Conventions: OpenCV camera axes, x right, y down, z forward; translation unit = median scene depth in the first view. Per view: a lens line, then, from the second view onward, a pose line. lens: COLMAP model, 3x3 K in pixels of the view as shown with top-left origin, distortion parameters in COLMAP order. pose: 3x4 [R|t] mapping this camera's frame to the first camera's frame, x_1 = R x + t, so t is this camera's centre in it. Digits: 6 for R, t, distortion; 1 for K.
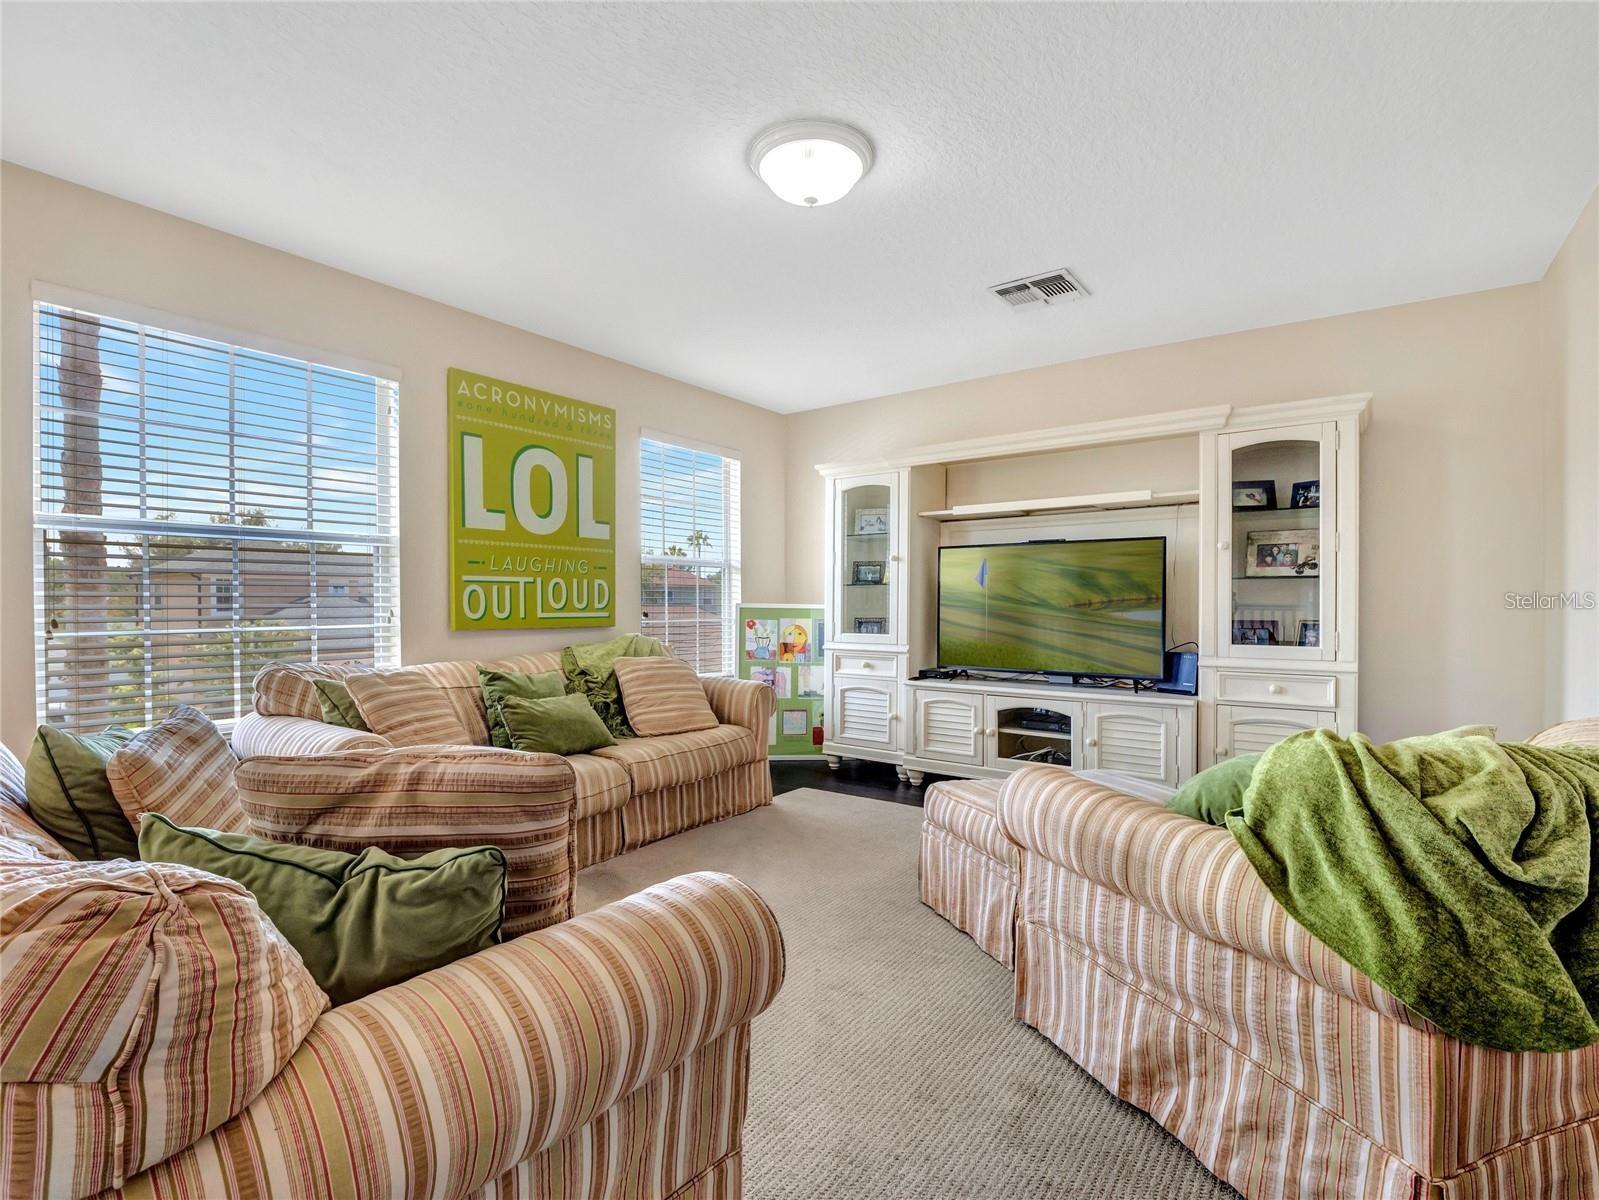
lens RADIAL K [[772.7, 0, 800.2], [0, 772.7, 609.6], [0, 0, 1]] dist [-0.002849, -0.000255]
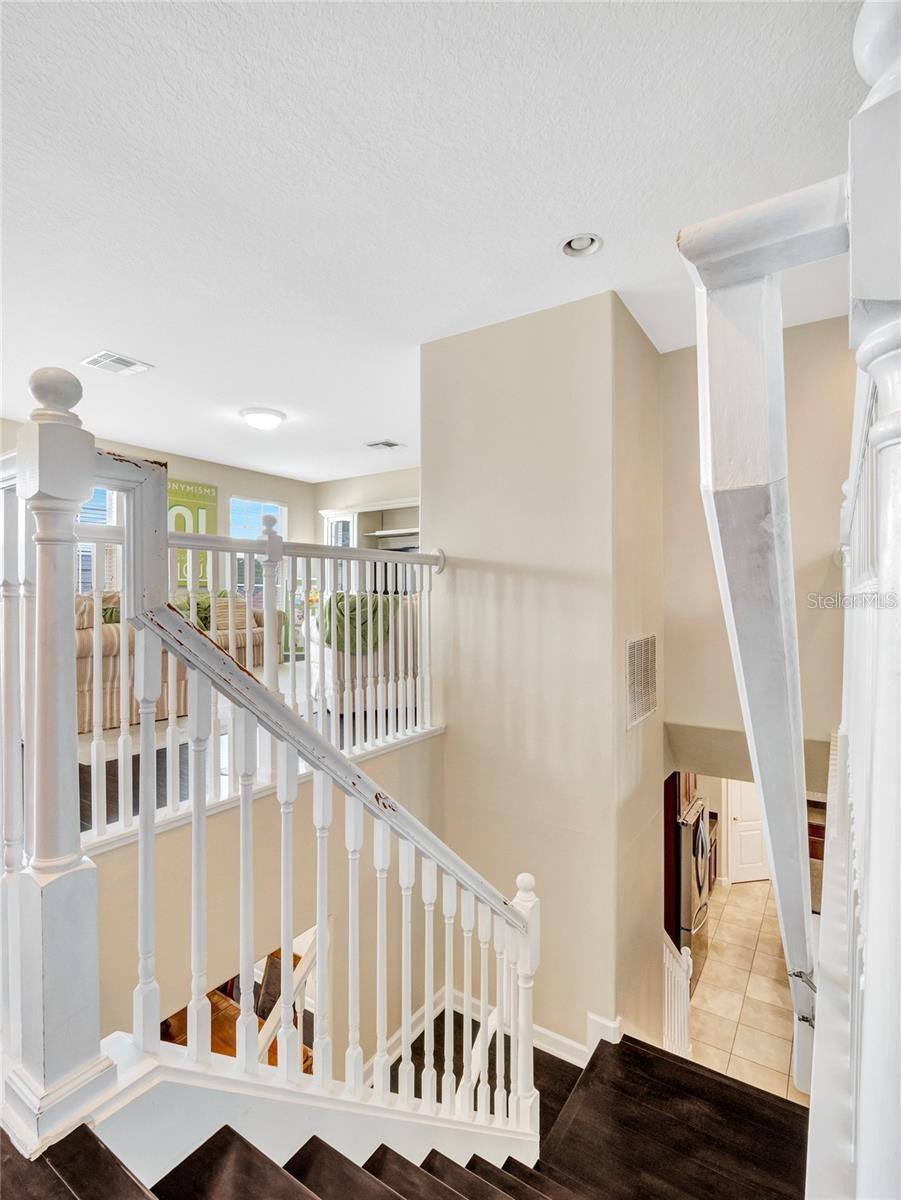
lens RADIAL K [[582.3, 0, 452.5], [0, 582.3, 587.7], [0, 0, 1]] dist [-0.009449, -0.002642]
pose [[0.998923, 0.001592, 0.046366, 0.414656], [-0.001168, 0.999957, -0.009176, 0.049202], [-0.046379, 0.009112, 0.998882, -0.793317]]
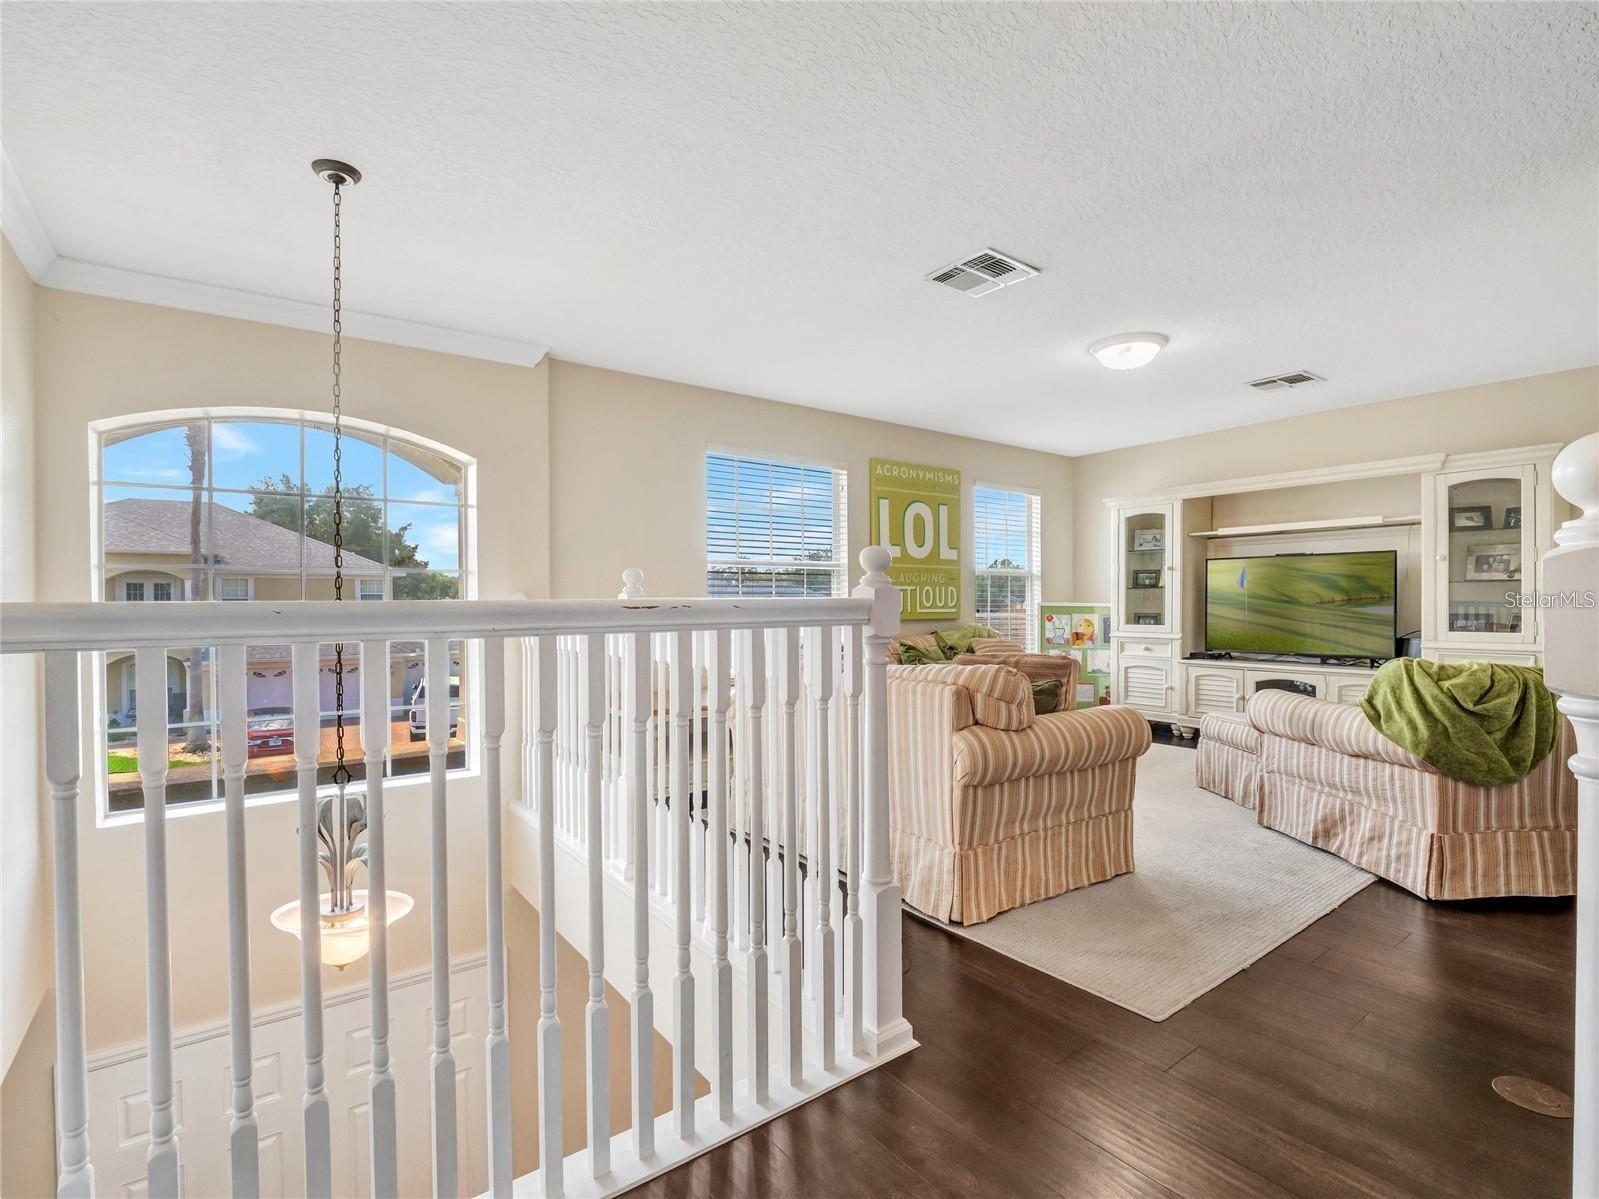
lens RADIAL K [[775.8, 0, 798.1], [0, 775.8, 606.6], [0, 0, 1]] dist [-0.009449, -0.002642]
pose [[0.955634, -0.003709, -0.294534, -0.122205], [0.002579, 0.999988, -0.004224, 0.004923], [0.294546, 0.003277, 0.955632, -0.587473]]
